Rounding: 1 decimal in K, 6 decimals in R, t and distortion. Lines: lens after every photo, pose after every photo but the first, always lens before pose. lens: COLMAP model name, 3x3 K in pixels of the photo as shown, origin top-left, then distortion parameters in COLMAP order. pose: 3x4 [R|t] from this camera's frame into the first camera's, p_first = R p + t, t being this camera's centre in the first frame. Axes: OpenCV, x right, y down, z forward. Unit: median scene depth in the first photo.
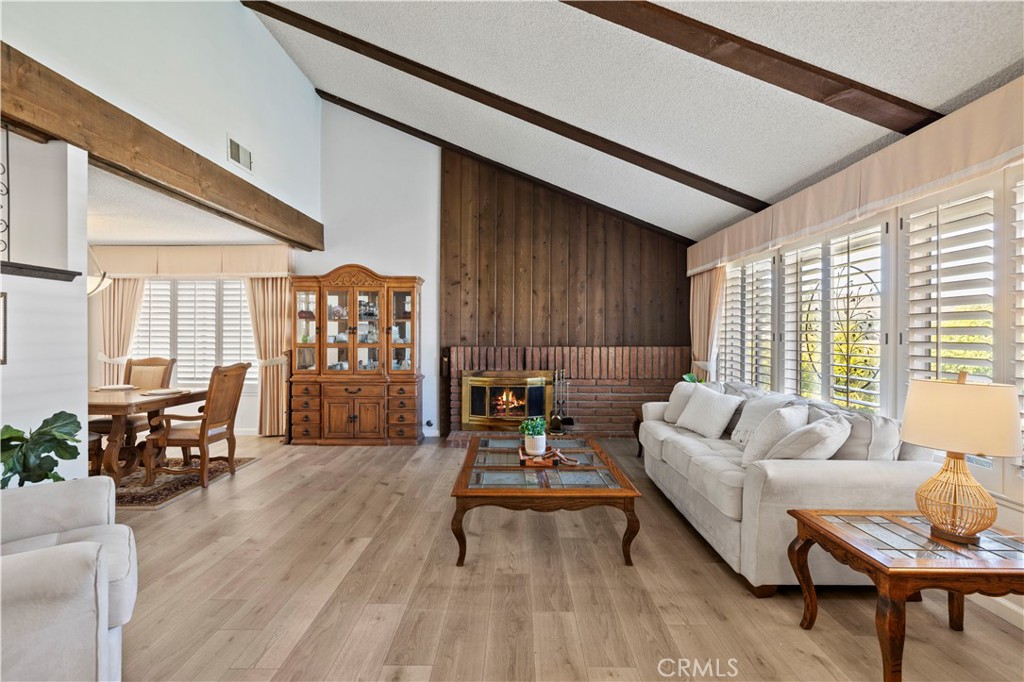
lens RADIAL K [[483.0, 0, 506.8], [0, 483.0, 337.5], [0, 0, 1]] dist [0.000042, 0.000529]
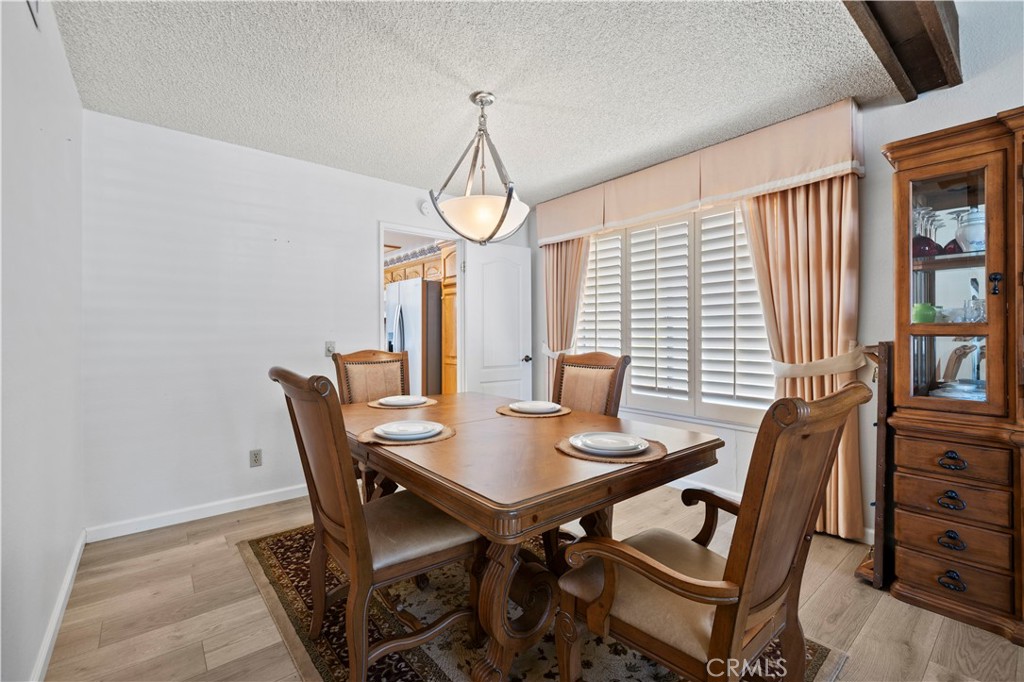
lens RADIAL K [[436.3, 0, 508.5], [0, 436.3, 339.8], [0, 0, 1]] dist [0.003438, 0.000762]
pose [[0.649507, 0.006419, -0.760329, -0.359532], [0.003987, 0.999922, 0.011848, 0.016969], [0.760346, -0.010727, 0.649430, 0.519432]]
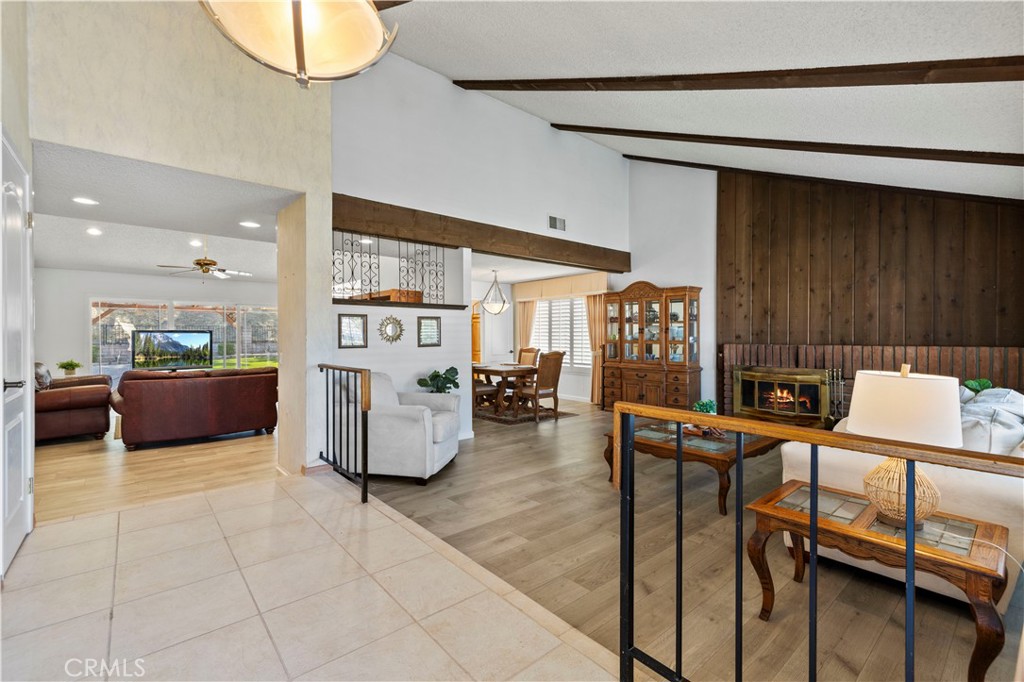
lens RADIAL K [[447.2, 0, 507.9], [0, 447.2, 344.7], [0, 0, 1]] dist [0.008561, 0.000242]
pose [[0.658375, 0.012802, -0.752581, 0.346650], [-0.000868, 0.999868, 0.016248, 0.004066], [0.752690, -0.010044, 0.658299, -0.086954]]
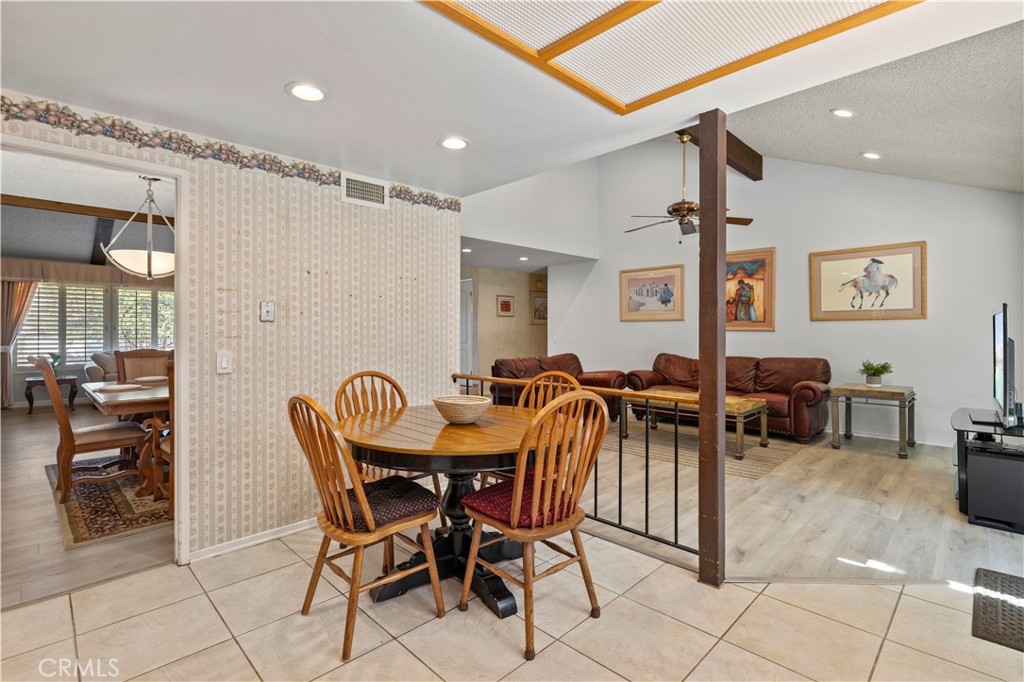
lens RADIAL K [[477.9, 0, 509.2], [0, 477.9, 330.3], [0, 0, 1]] dist [-0.001231, 0.000120]
pose [[-0.716705, 0.000284, 0.697377, -1.437324], [0.003955, 0.999985, 0.003658, 0.004885], [-0.697366, 0.005379, -0.716695, 0.873377]]
